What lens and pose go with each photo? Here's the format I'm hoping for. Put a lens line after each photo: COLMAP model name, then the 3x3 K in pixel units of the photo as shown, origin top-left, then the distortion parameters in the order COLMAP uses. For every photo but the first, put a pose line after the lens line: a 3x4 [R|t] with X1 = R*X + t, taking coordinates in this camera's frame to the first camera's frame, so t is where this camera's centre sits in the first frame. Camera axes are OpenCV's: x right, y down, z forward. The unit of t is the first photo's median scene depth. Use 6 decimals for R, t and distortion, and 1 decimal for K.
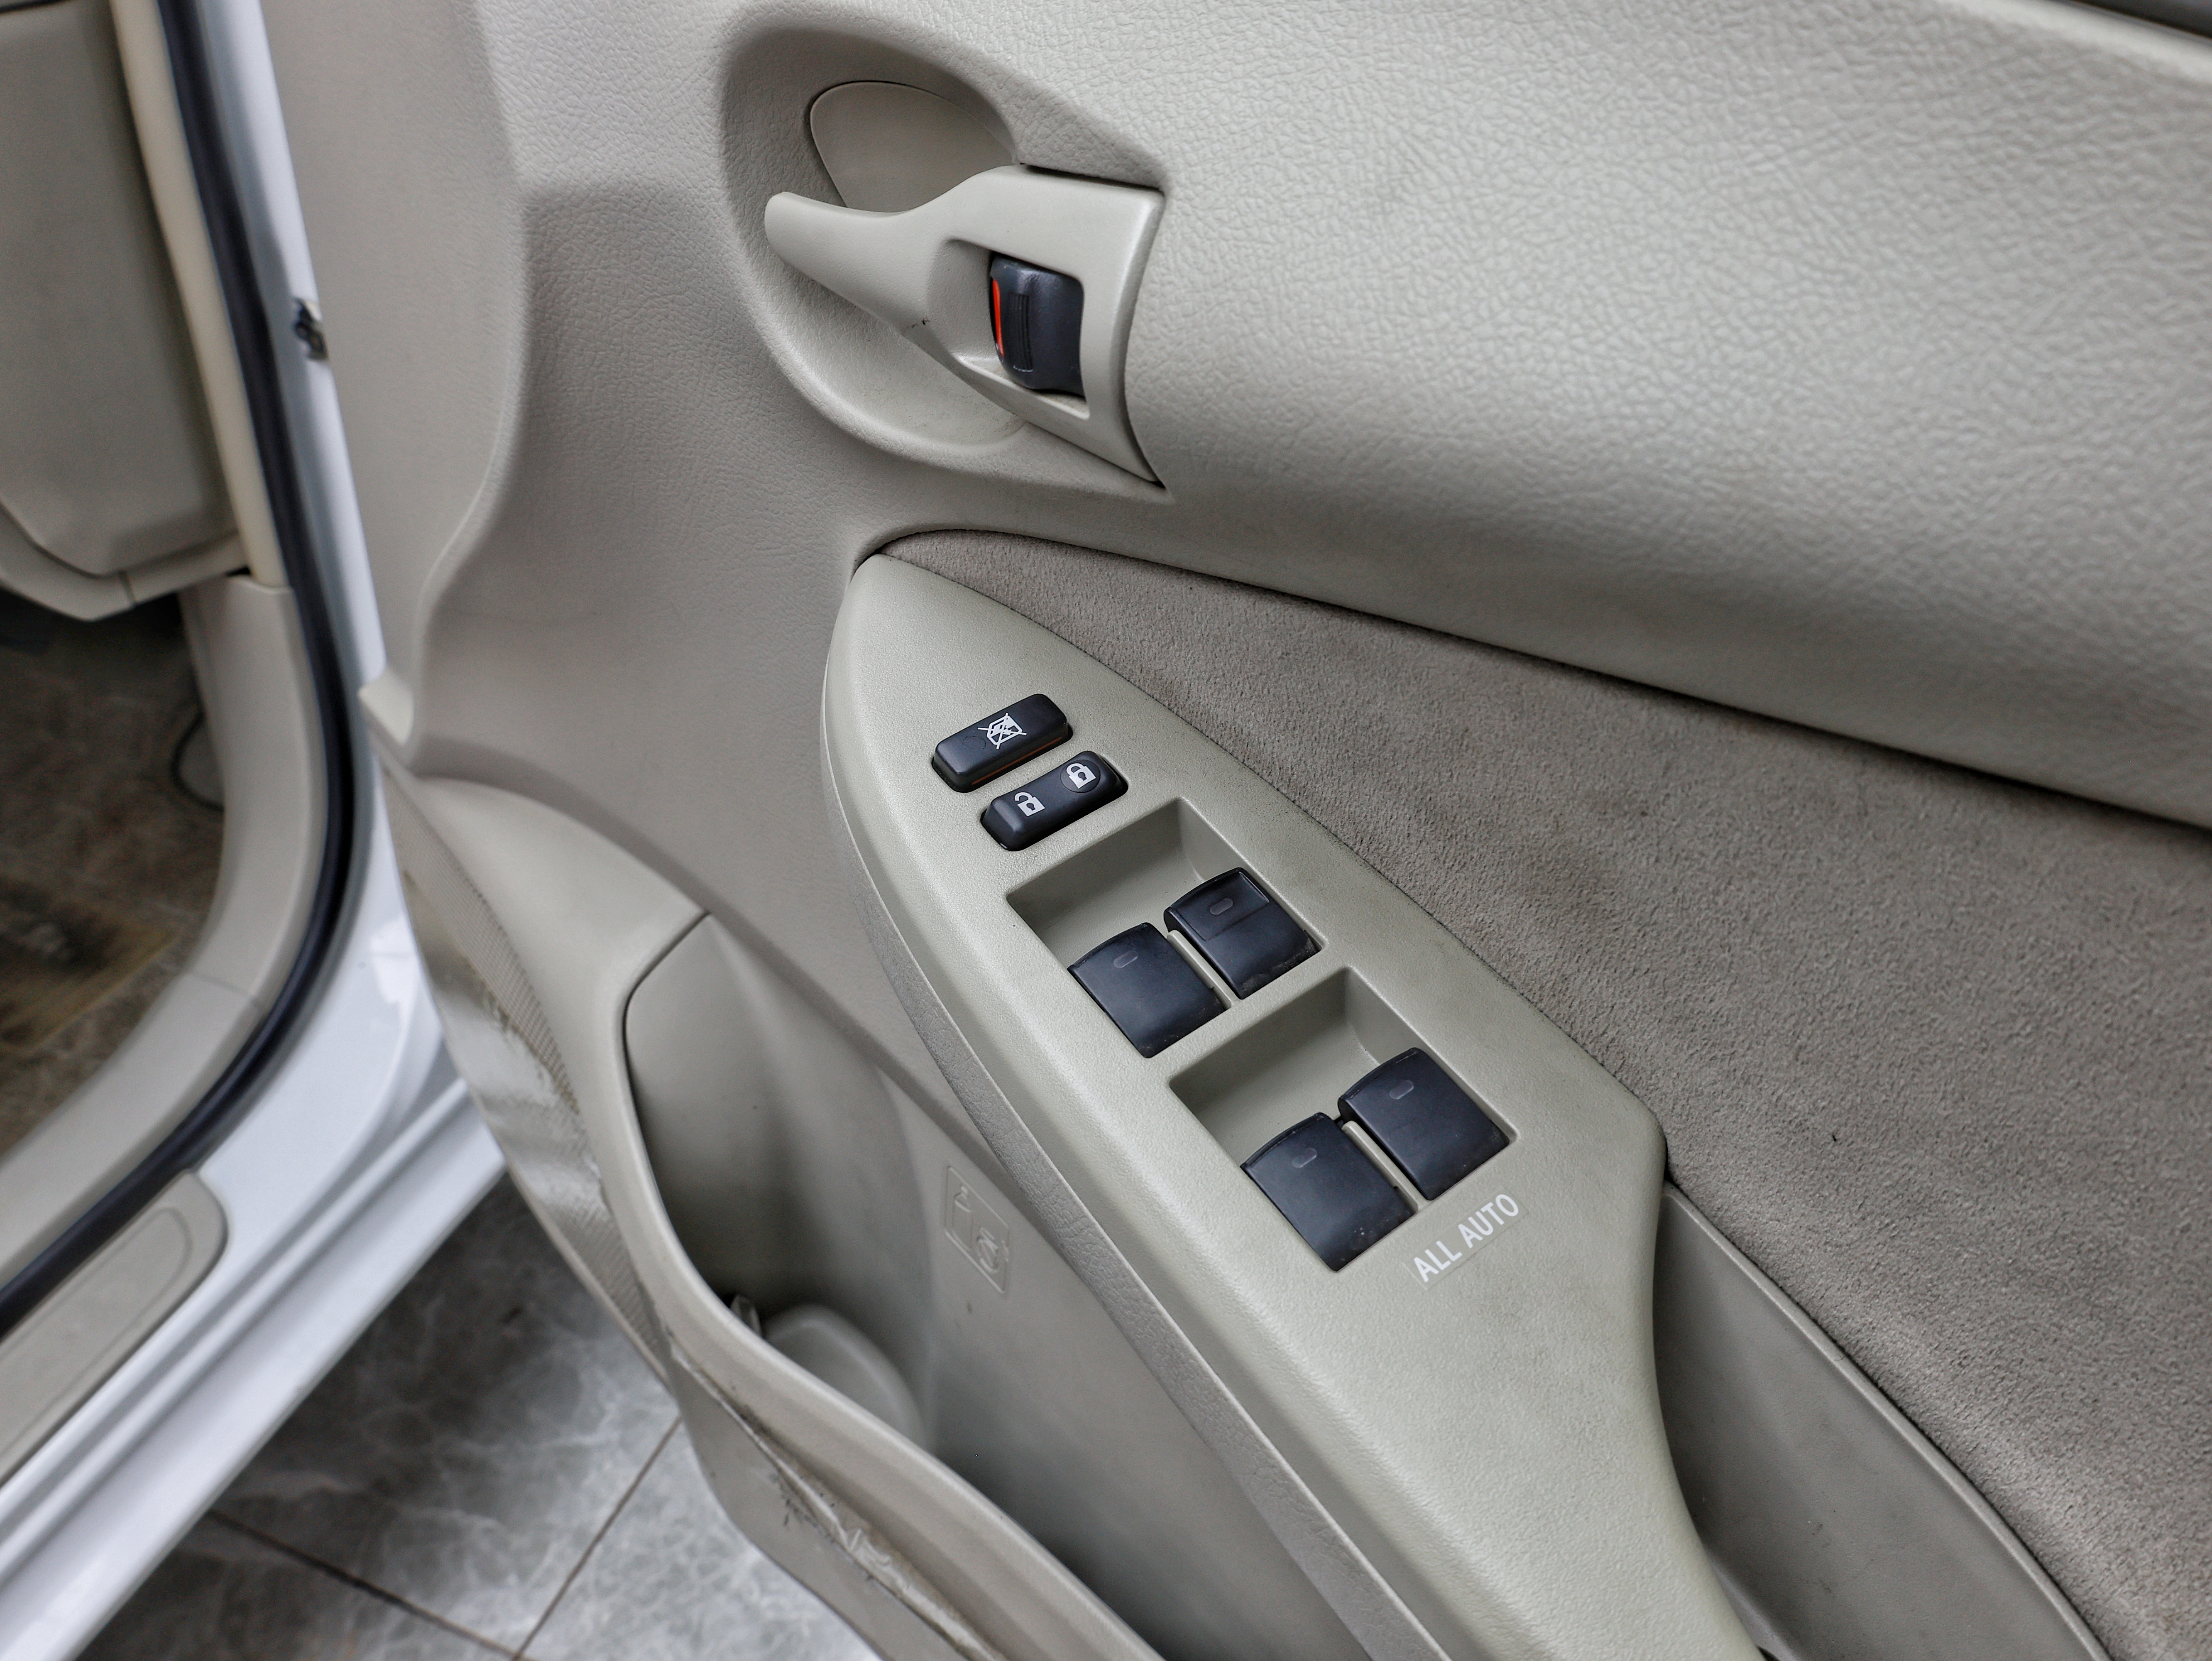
lens RADIAL K [[1708.6, 0, 1101.6], [0, 1708.6, 835.0], [0, 0, 1]] dist [0.003570, 0.006517]
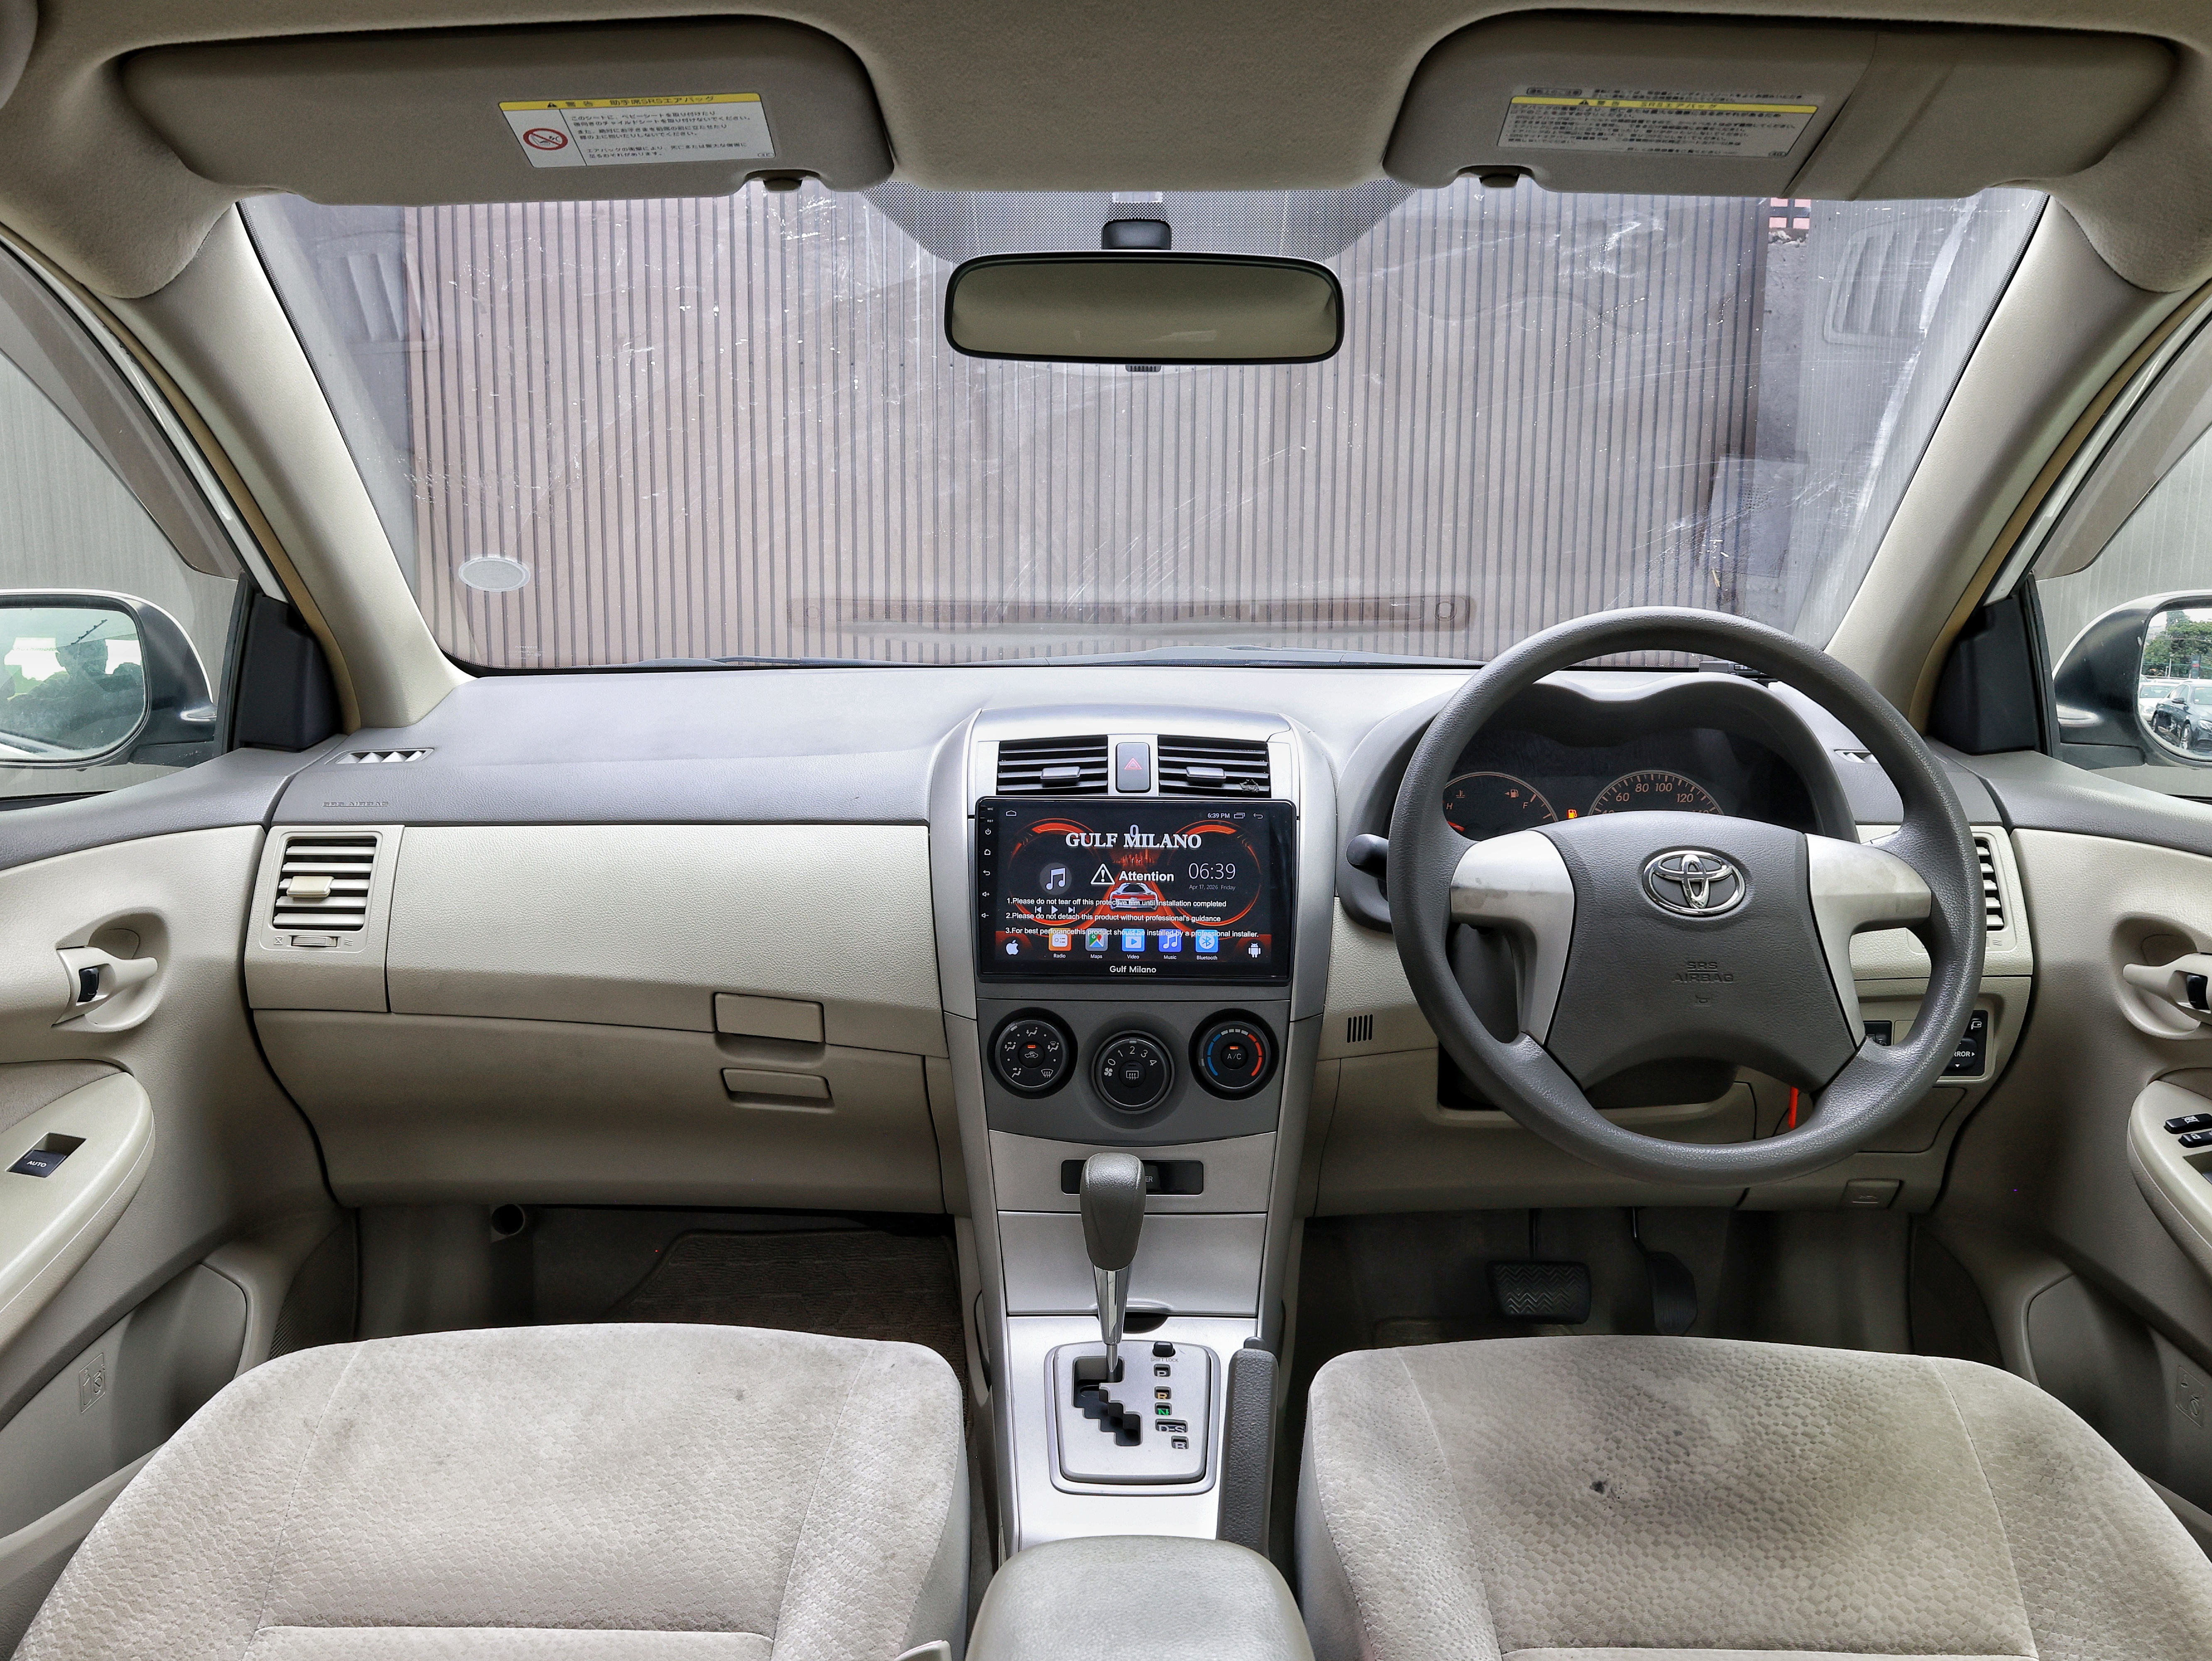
lens RADIAL K [[1708.6, 0, 1119.3], [0, 1708.6, 823.9], [0, 0, 1]] dist [0.003570, 0.006517]
pose [[0.735156, -0.020225, -0.677596, 0.664727], [-0.315922, 0.874153, -0.368850, 1.298822], [0.599782, 0.485230, 0.636249, -2.557883]]
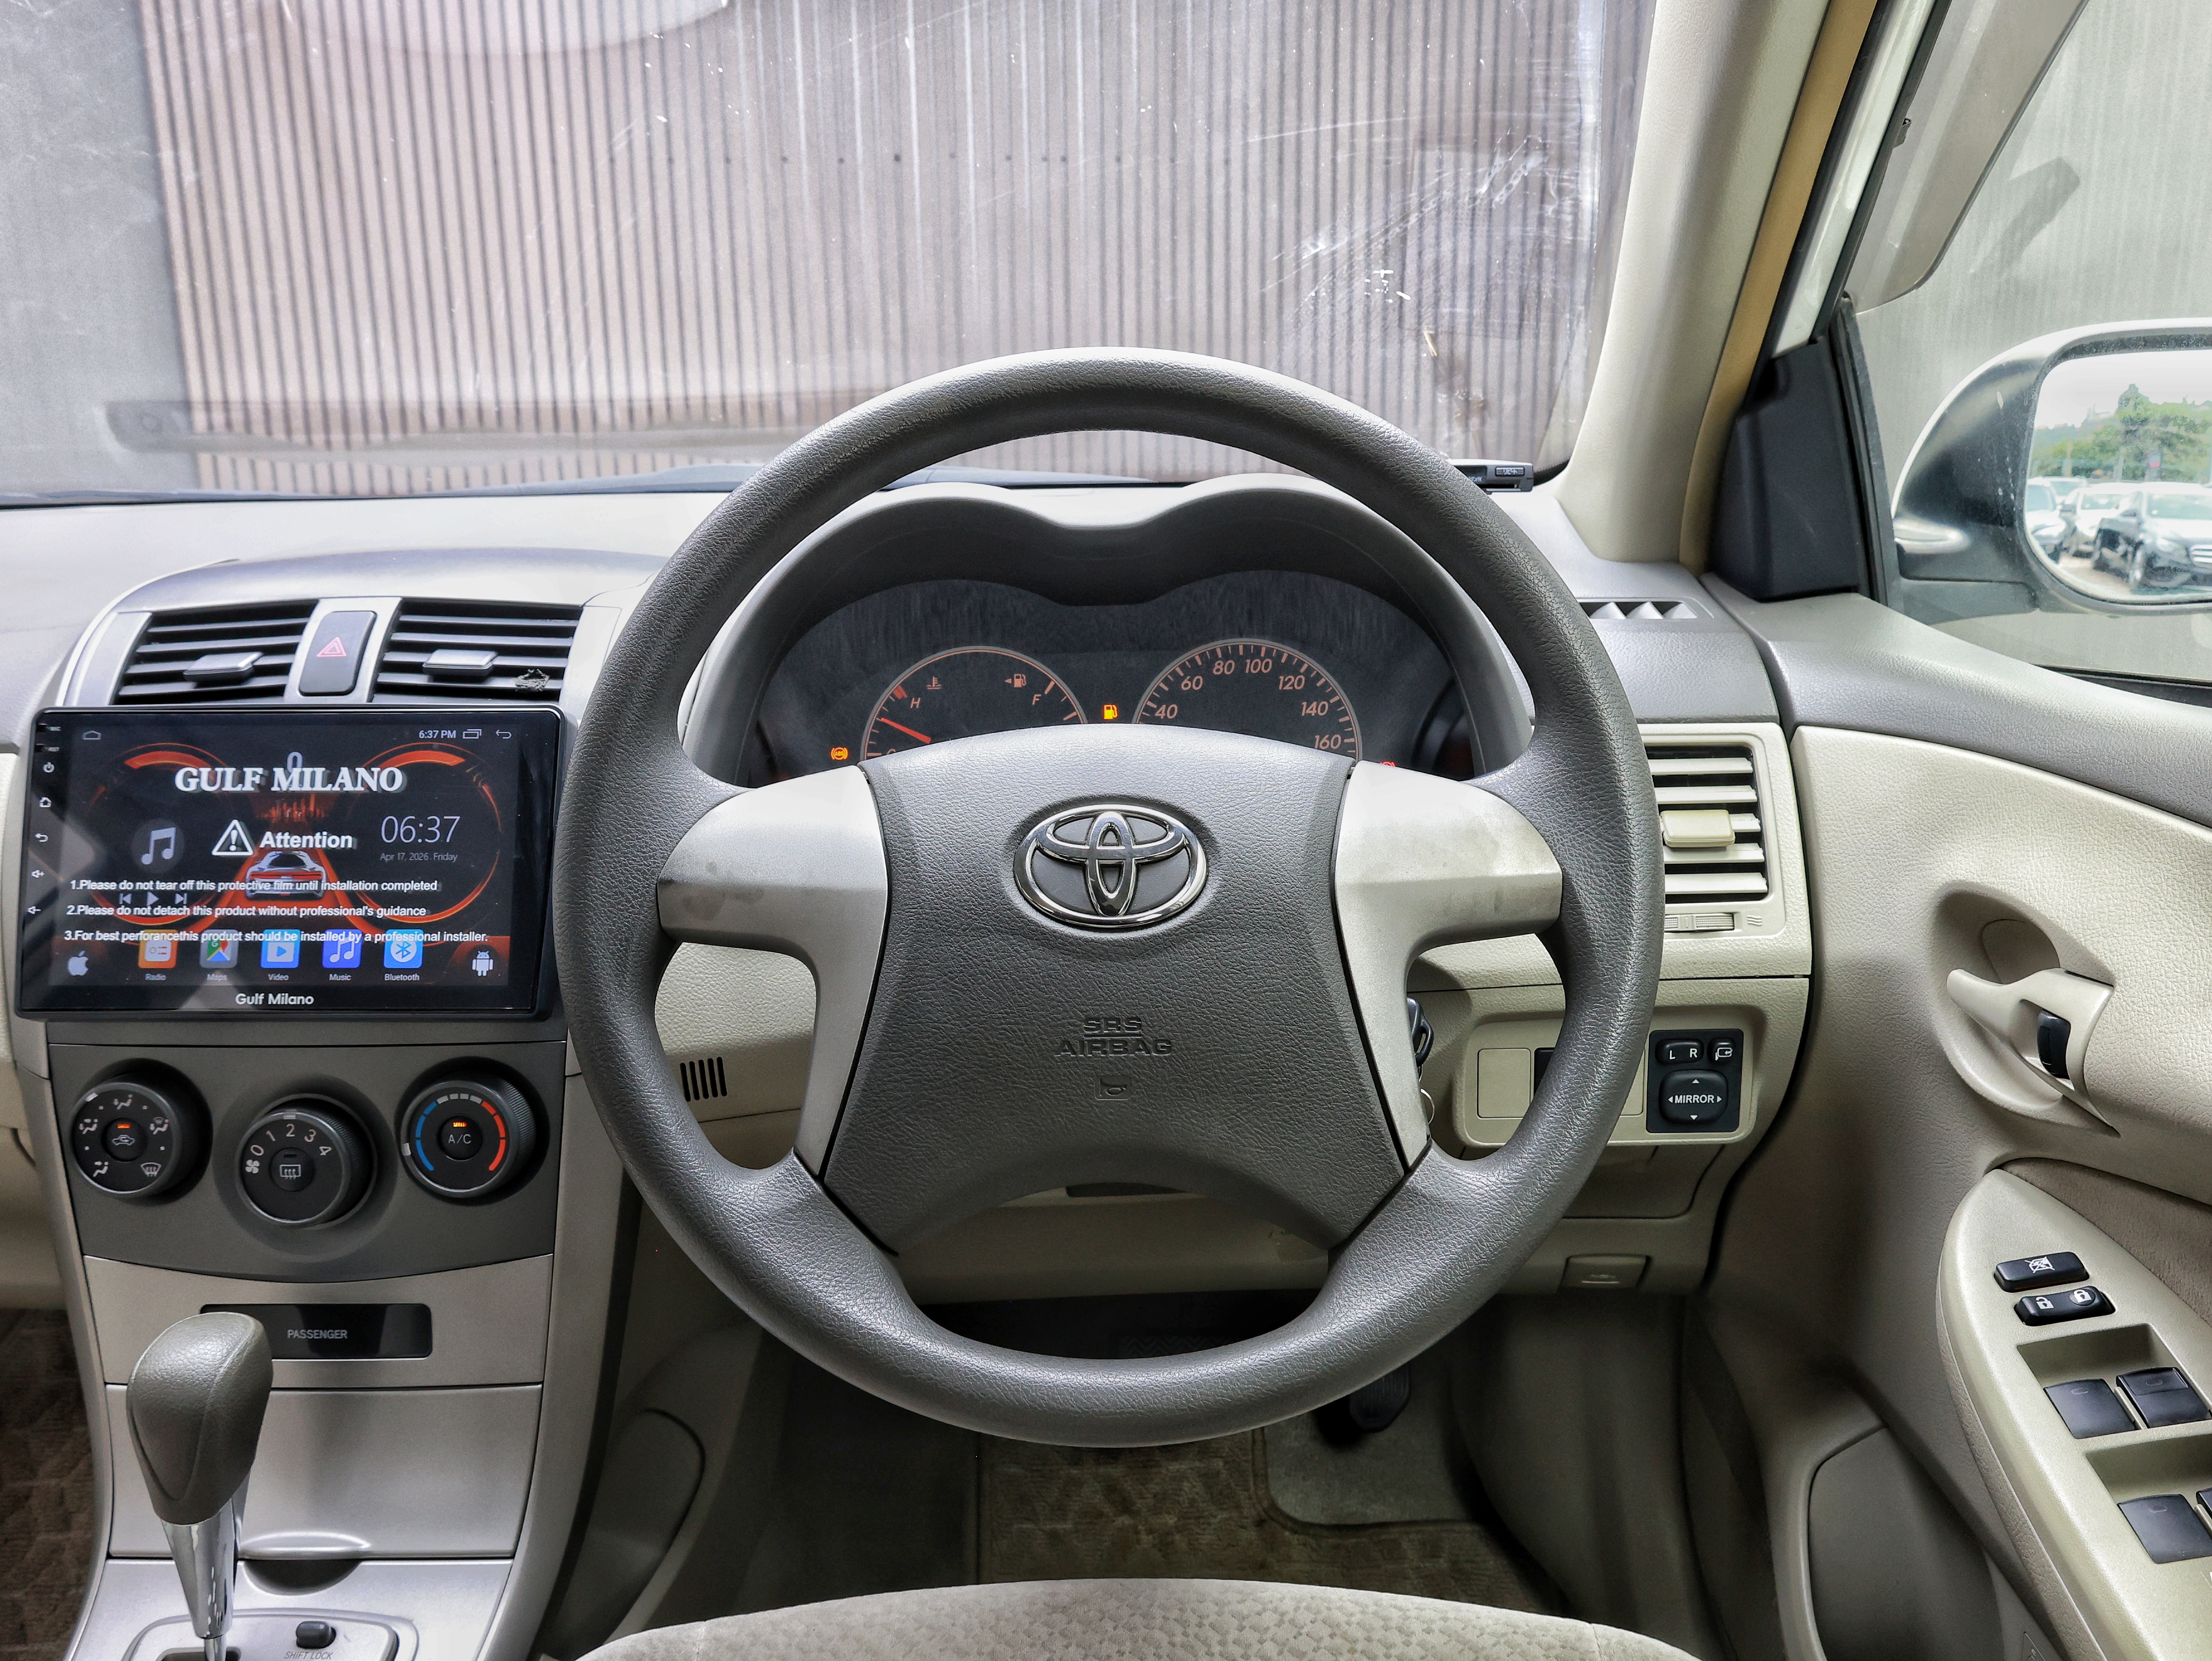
lens RADIAL K [[1708.6, 0, 1101.5], [0, 1708.6, 830.1], [0, 0, 1]] dist [0.003570, 0.006517]
pose [[0.725104, 0.031015, -0.687941, 0.454995], [-0.305265, 0.909947, -0.280732, 0.332219], [0.617283, 0.413564, 0.669273, -0.997790]]
